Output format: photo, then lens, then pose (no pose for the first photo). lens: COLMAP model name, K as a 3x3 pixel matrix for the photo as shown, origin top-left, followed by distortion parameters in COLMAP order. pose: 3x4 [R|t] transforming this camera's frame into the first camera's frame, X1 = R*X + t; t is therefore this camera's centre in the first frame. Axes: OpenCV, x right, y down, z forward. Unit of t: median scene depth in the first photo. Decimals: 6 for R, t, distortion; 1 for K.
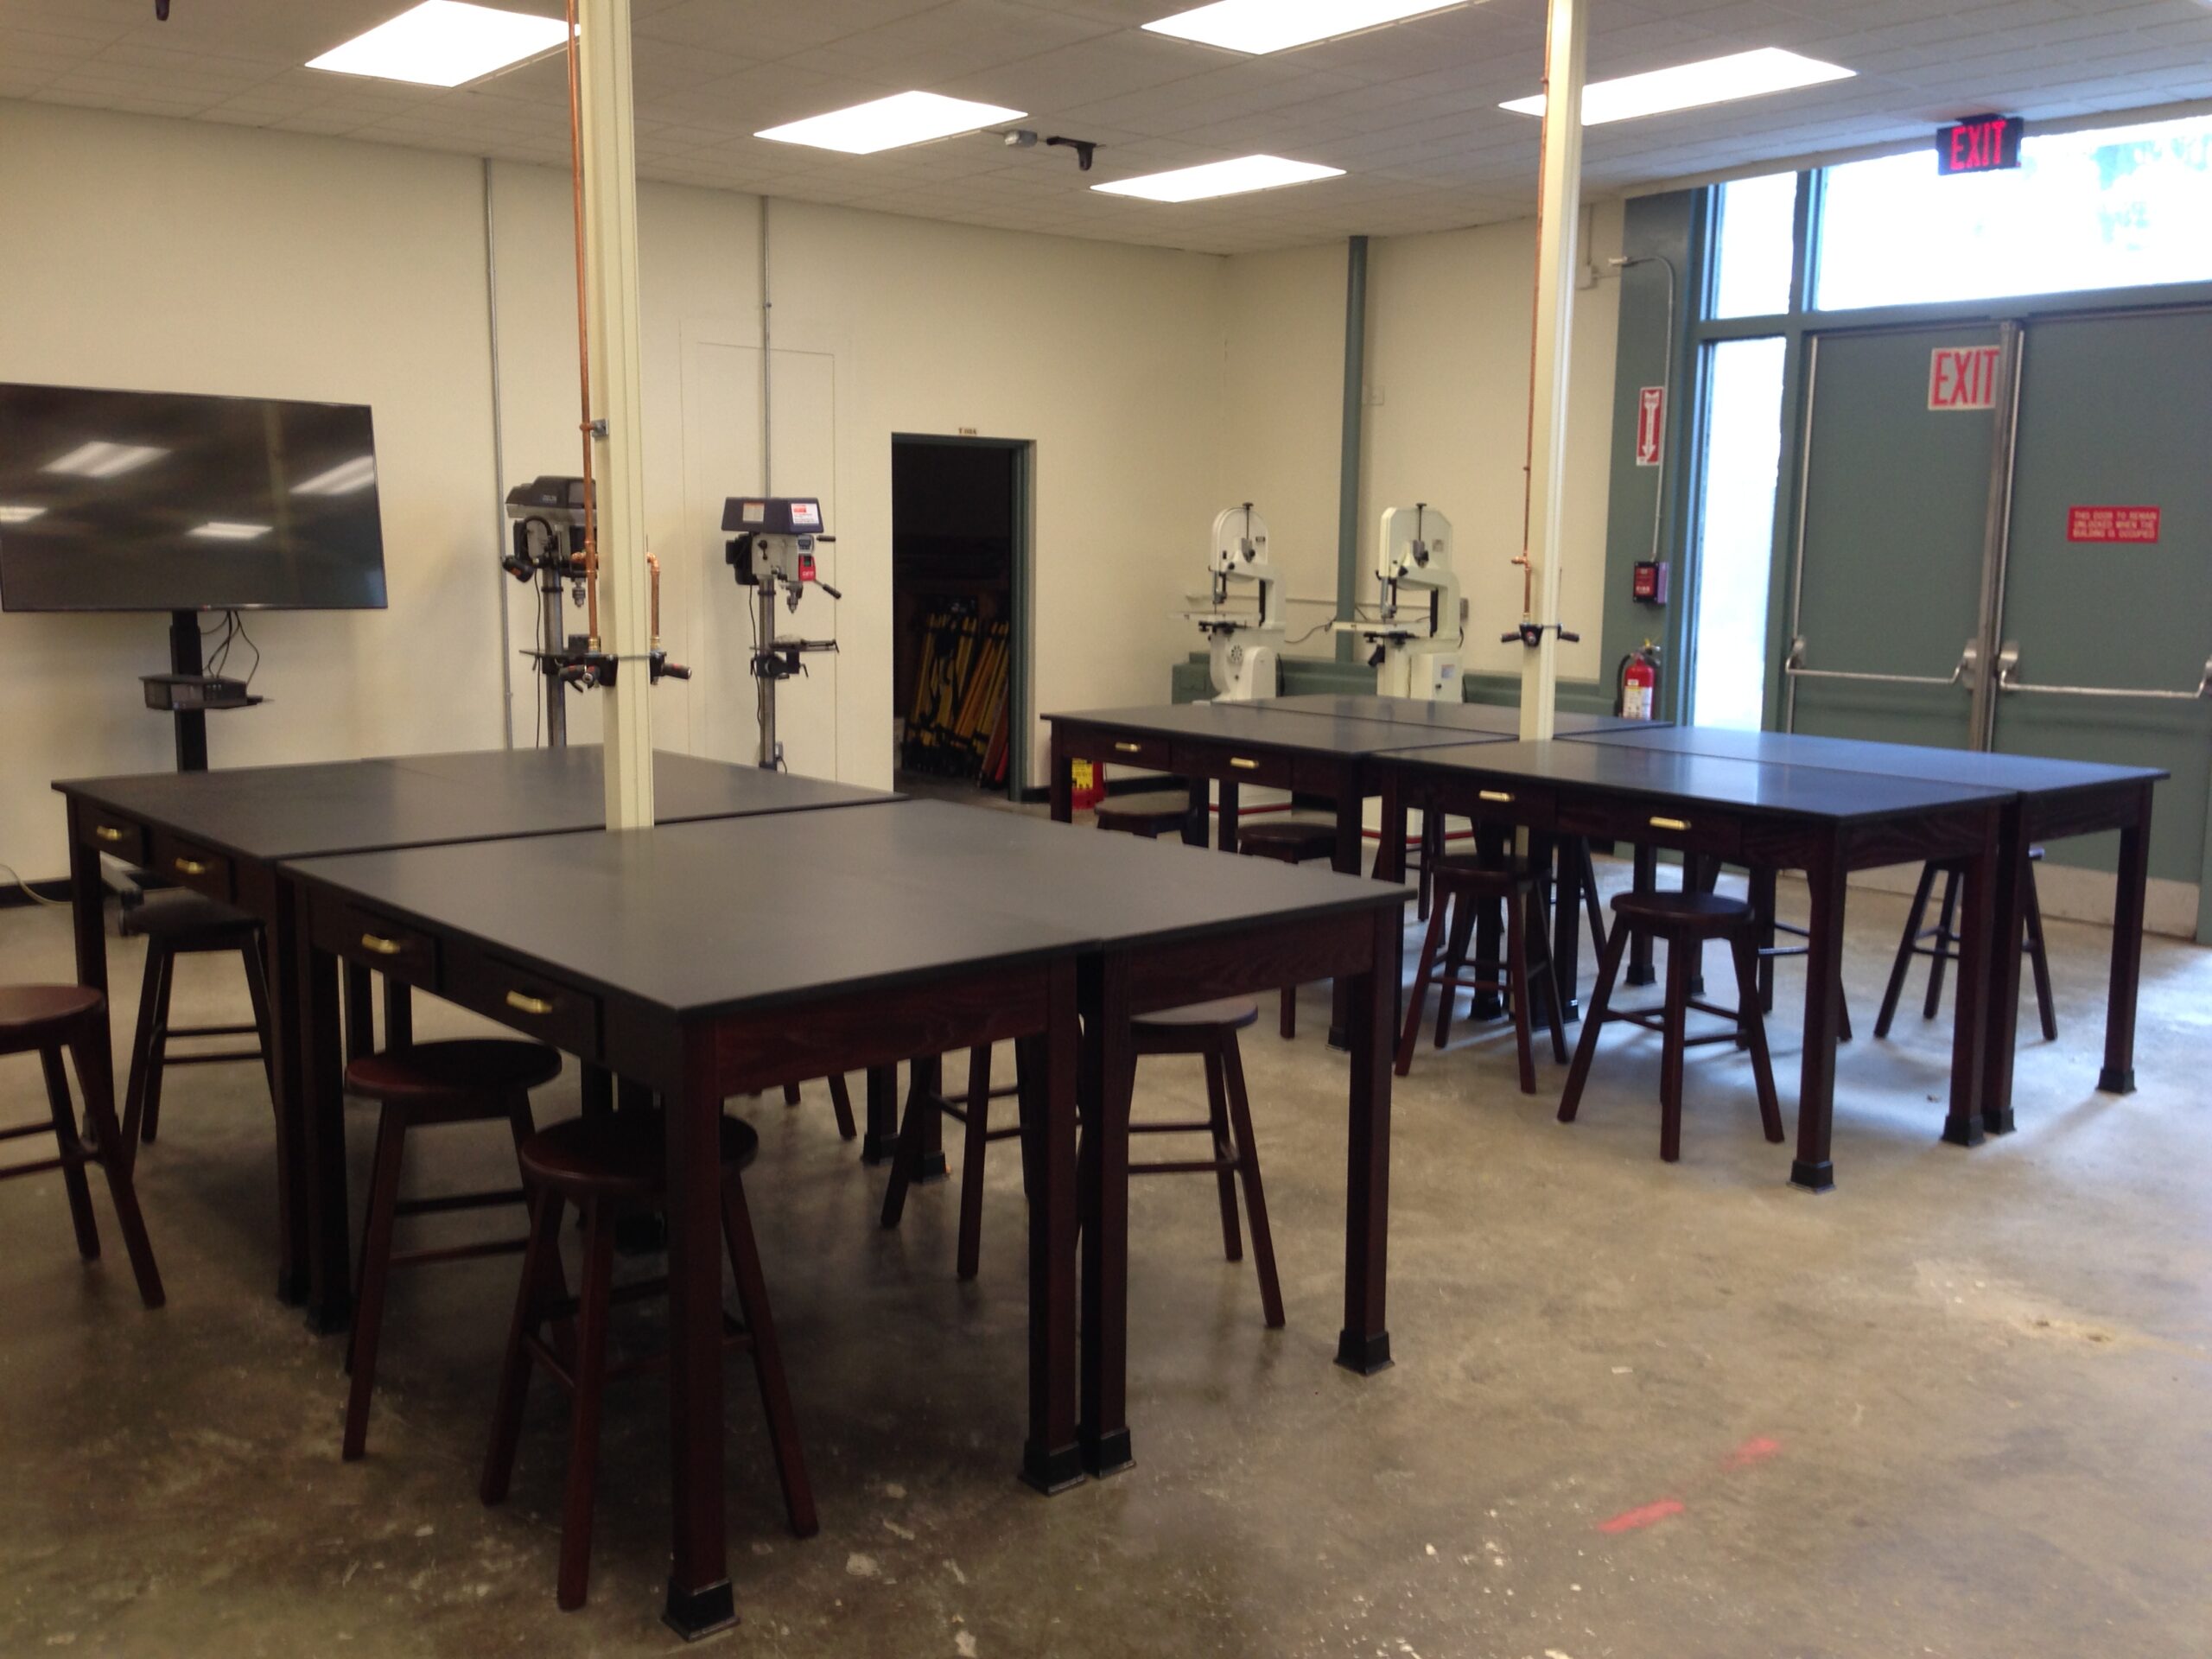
lens RADIAL K [[2001.9, 0, 1106.0], [0, 2001.9, 829.5], [0, 0, 1]] dist [-0.020045, -0.020214]
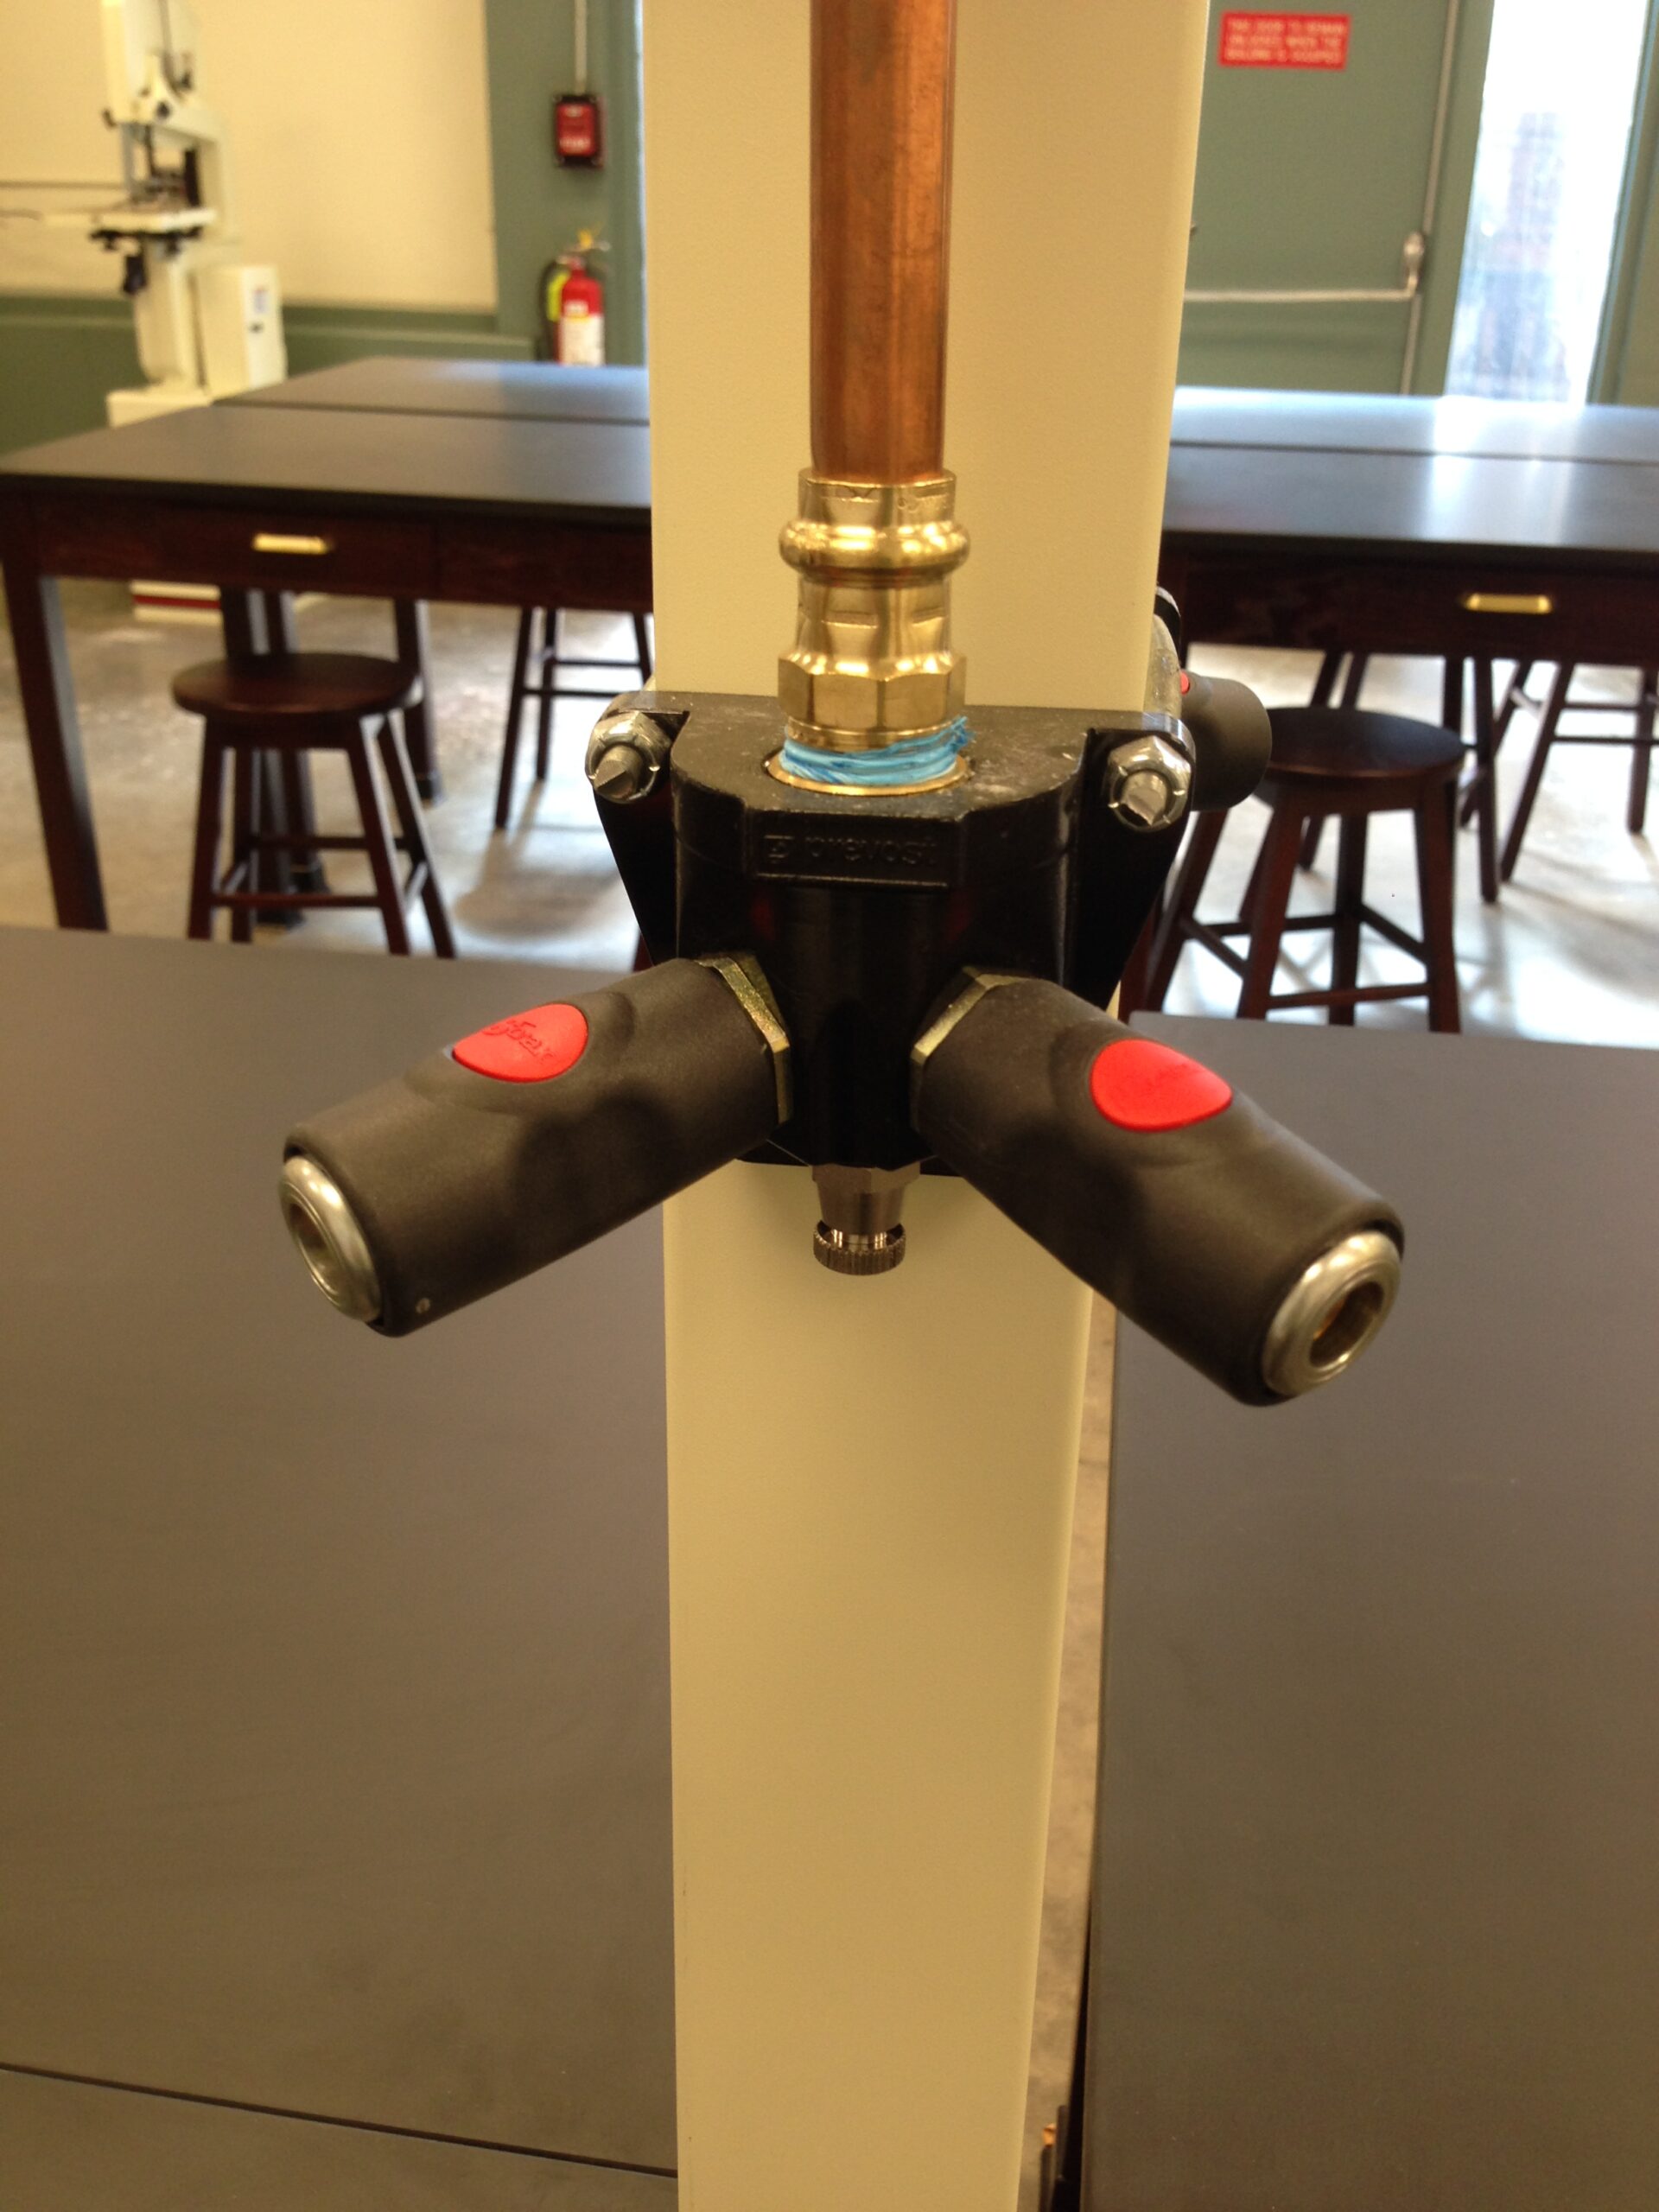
lens RADIAL K [[2001.9, 0, 829.5], [0, 2001.9, 1106.0], [0, 0, 1]] dist [-0.020045, -0.020214]
pose [[0.724524, -0.295981, 0.622463, -0.158609], [0.085688, 0.934776, 0.344749, -0.056660], [-0.683902, -0.196441, 0.702630, 0.541770]]
